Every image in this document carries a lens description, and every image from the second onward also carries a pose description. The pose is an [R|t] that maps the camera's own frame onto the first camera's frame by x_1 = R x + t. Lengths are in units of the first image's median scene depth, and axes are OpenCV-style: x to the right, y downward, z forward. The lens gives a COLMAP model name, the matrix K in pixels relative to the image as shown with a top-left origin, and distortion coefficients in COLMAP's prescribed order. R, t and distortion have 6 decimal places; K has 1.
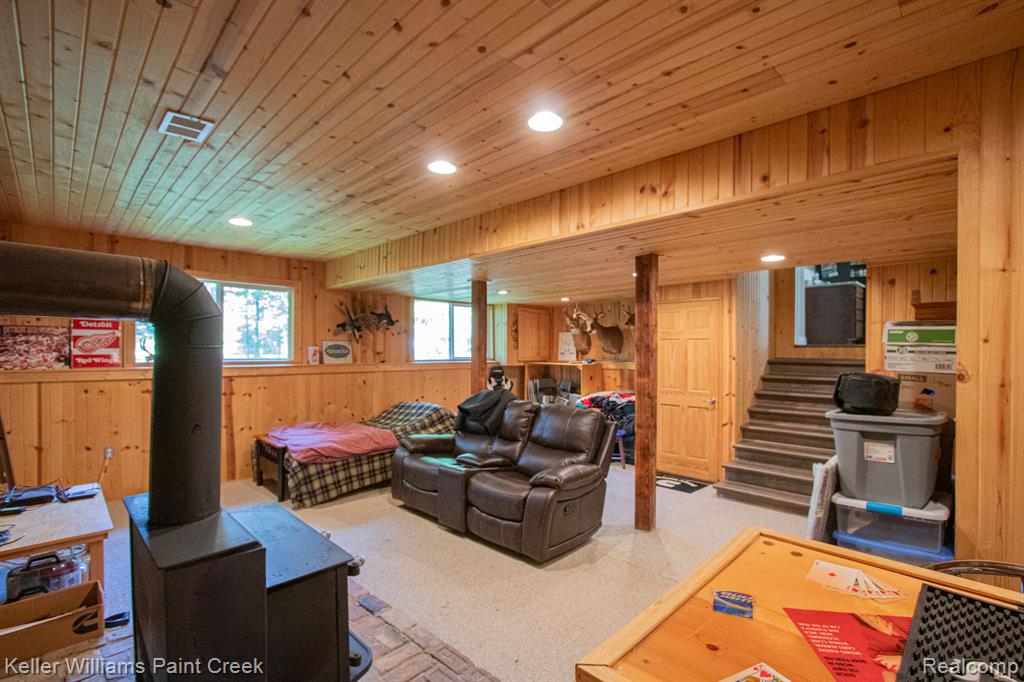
lens RADIAL K [[466.9, 0, 515.7], [0, 466.9, 347.3], [0, 0, 1]] dist [-0.020412, -0.000019]
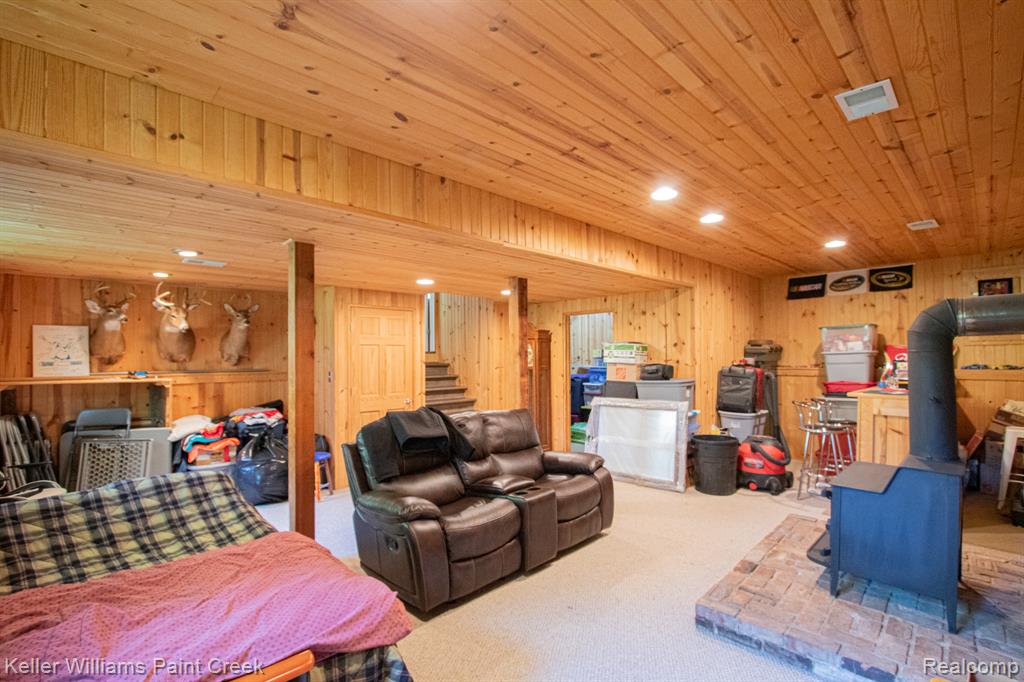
lens RADIAL K [[466.9, 0, 519.0], [0, 466.9, 349.4], [0, 0, 1]] dist [-0.020412, -0.000019]
pose [[0.009370, 0.008571, 0.999919, -0.947920], [-0.000663, 0.999963, -0.008565, 0.001658], [-0.999956, -0.000582, 0.009375, 0.985735]]
